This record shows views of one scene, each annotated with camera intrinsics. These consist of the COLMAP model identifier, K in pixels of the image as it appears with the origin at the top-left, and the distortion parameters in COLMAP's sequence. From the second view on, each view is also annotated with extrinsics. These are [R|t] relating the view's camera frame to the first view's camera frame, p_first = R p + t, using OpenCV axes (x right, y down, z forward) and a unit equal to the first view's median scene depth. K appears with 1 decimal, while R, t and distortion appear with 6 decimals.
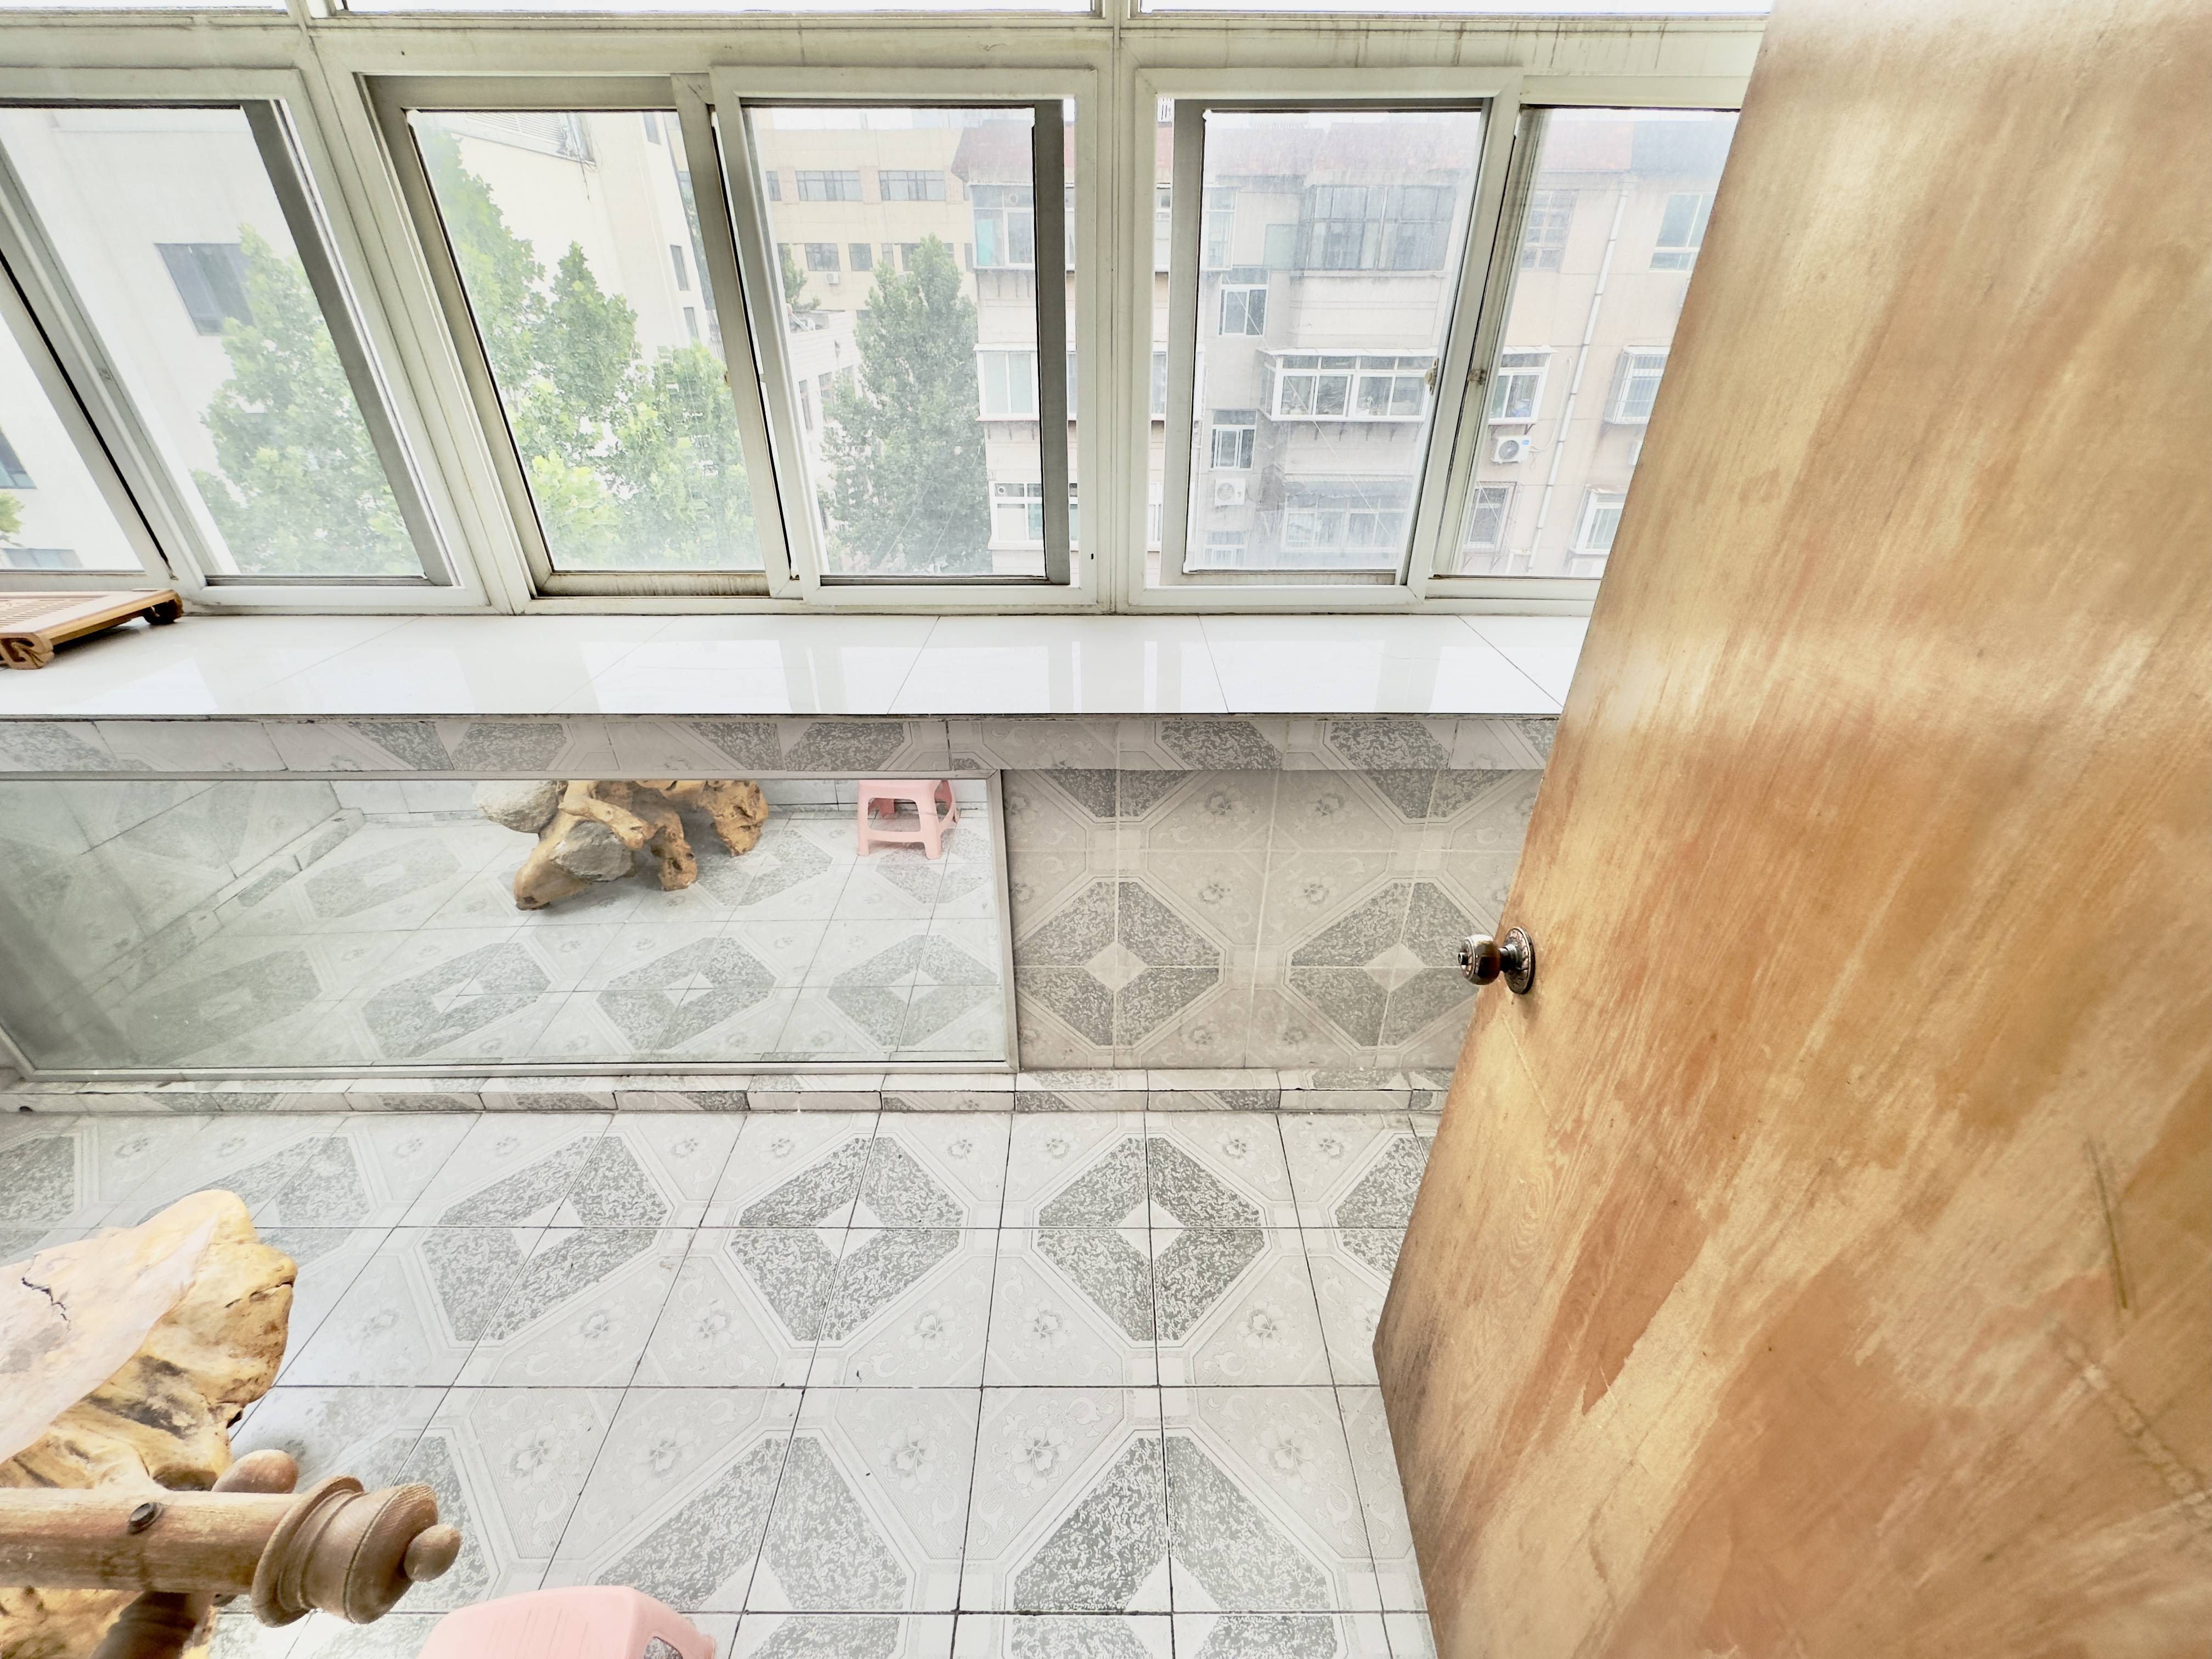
lens RADIAL K [[888.6, 0, 1100.1], [0, 888.6, 834.9], [0, 0, 1]] dist [-0.000712, -0.000184]
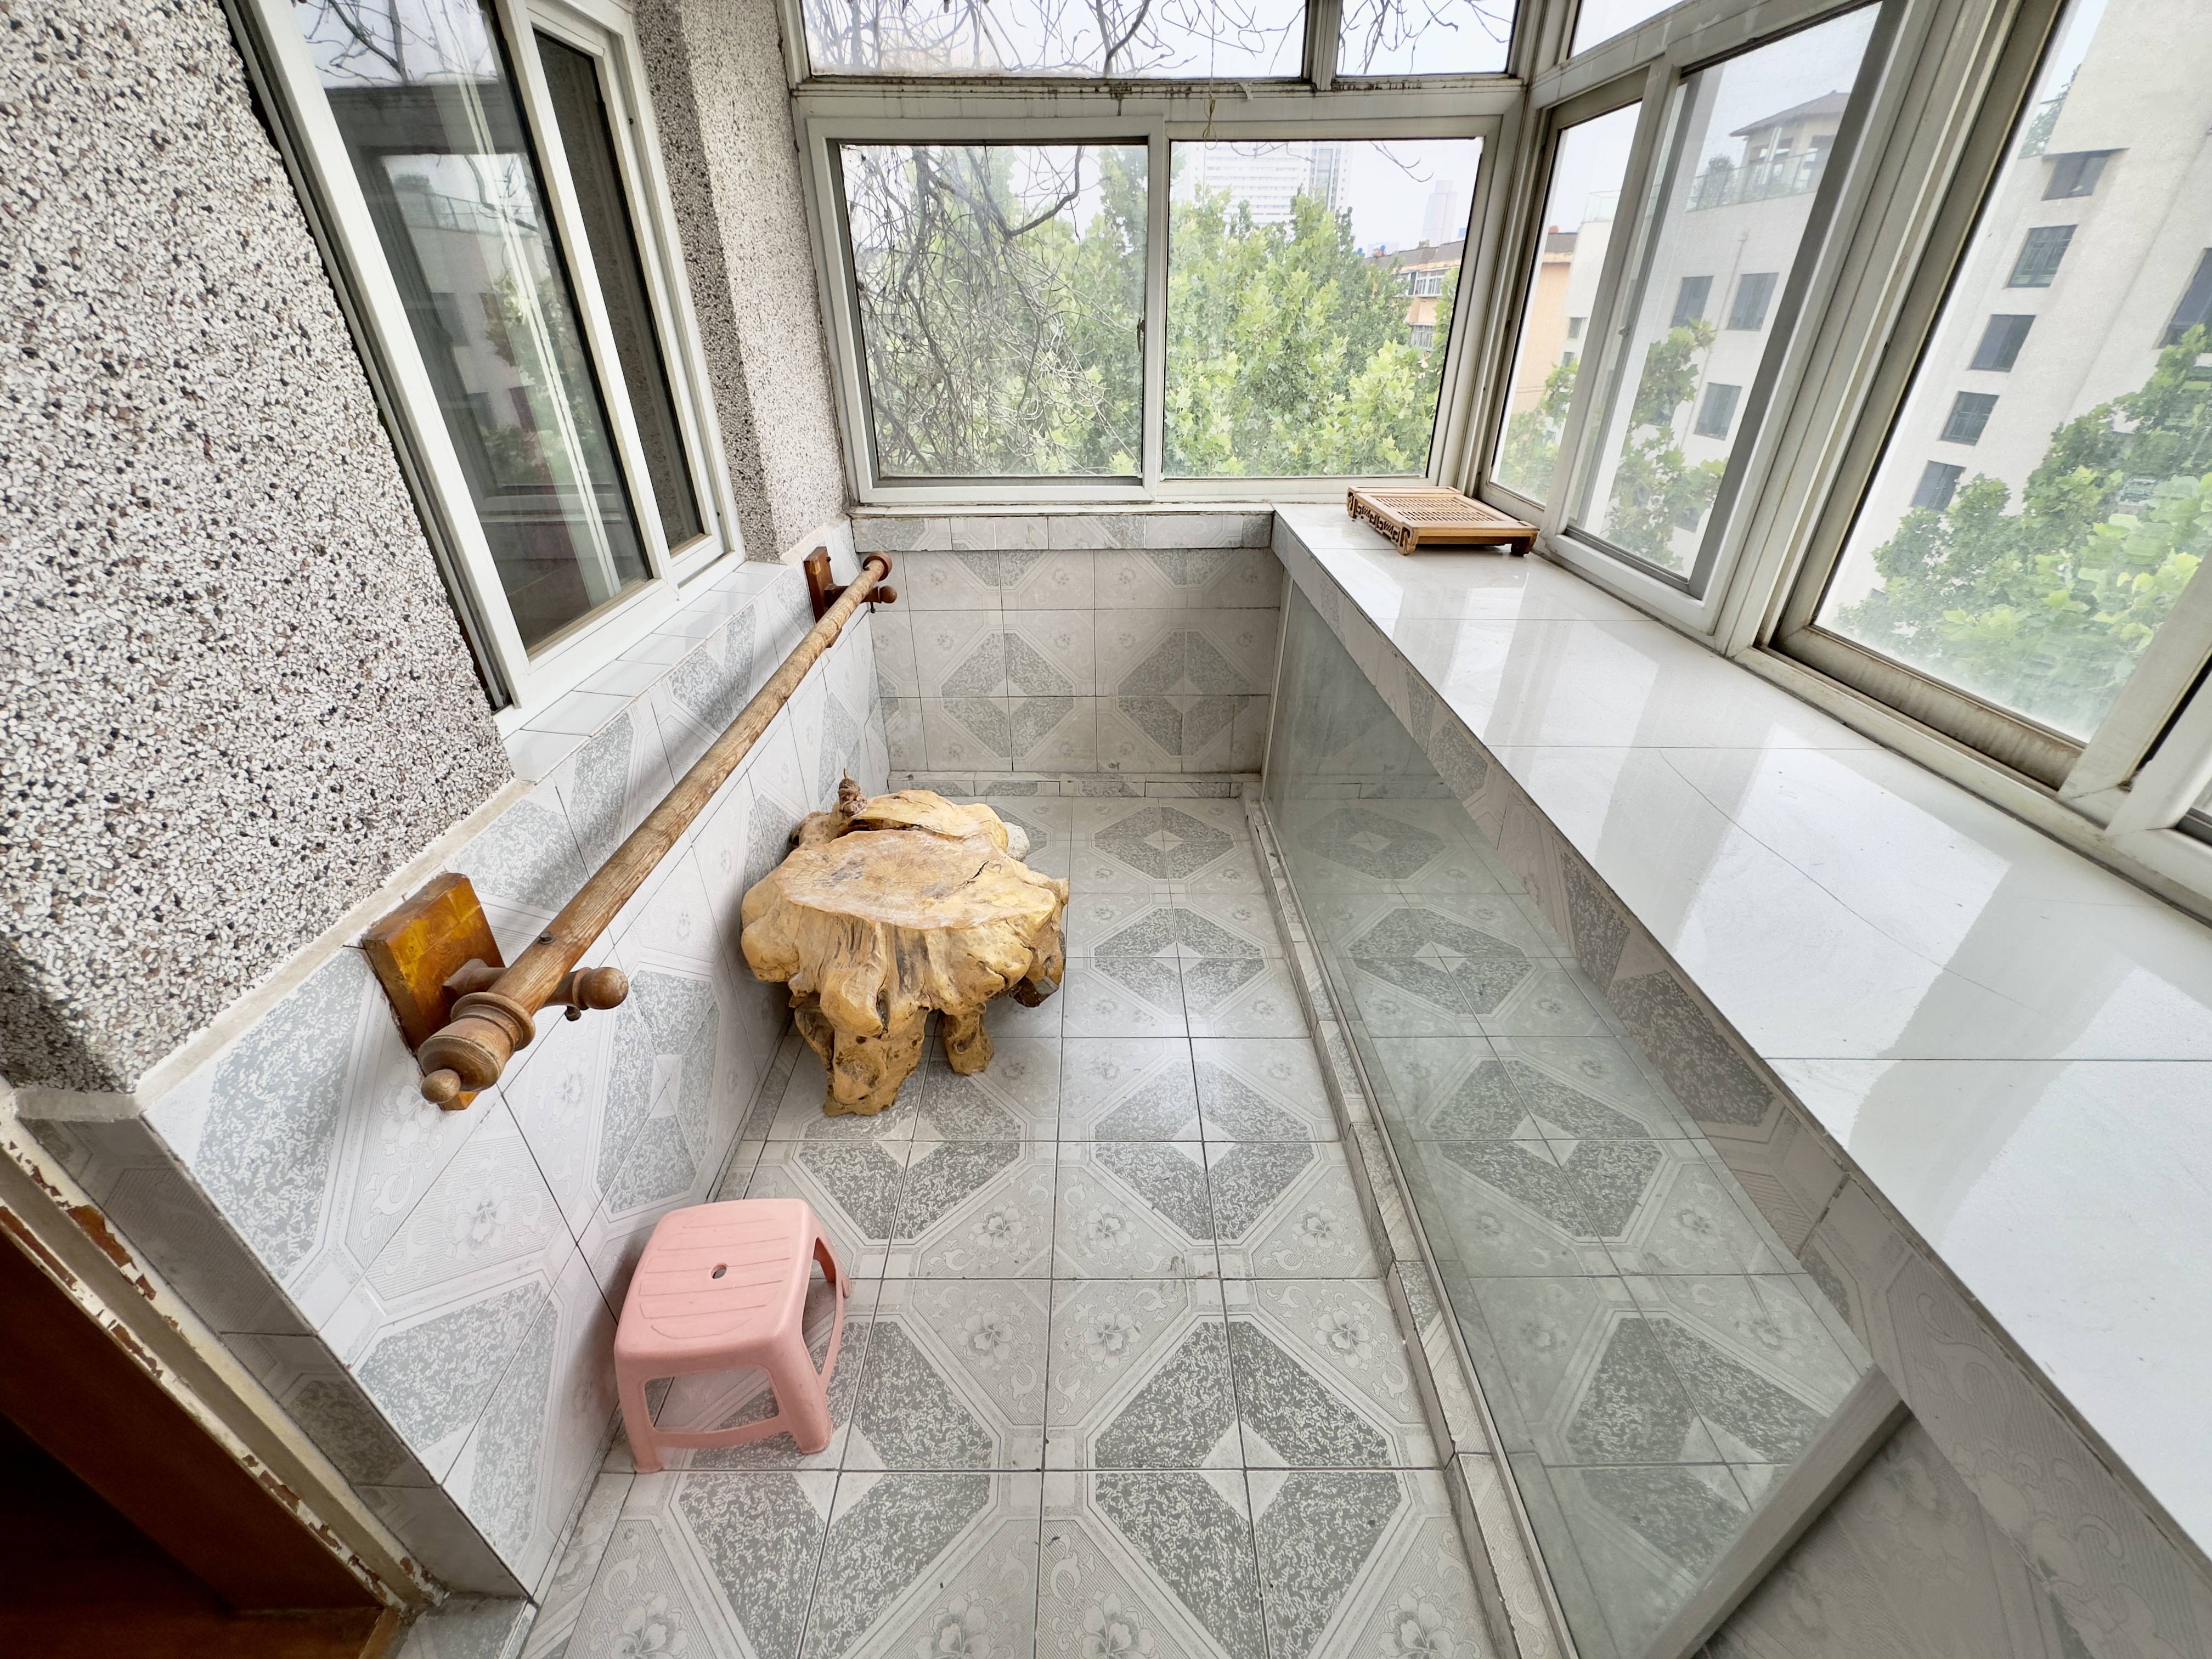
lens RADIAL K [[888.6, 0, 1100.1], [0, 888.6, 829.7], [0, 0, 1]] dist [-0.000712, -0.000184]
pose [[0.011658, 0.507763, -0.861418, 0.075893], [-0.520937, 0.738417, 0.428211, -0.185270], [0.853516, 0.443752, 0.273121, 0.396738]]
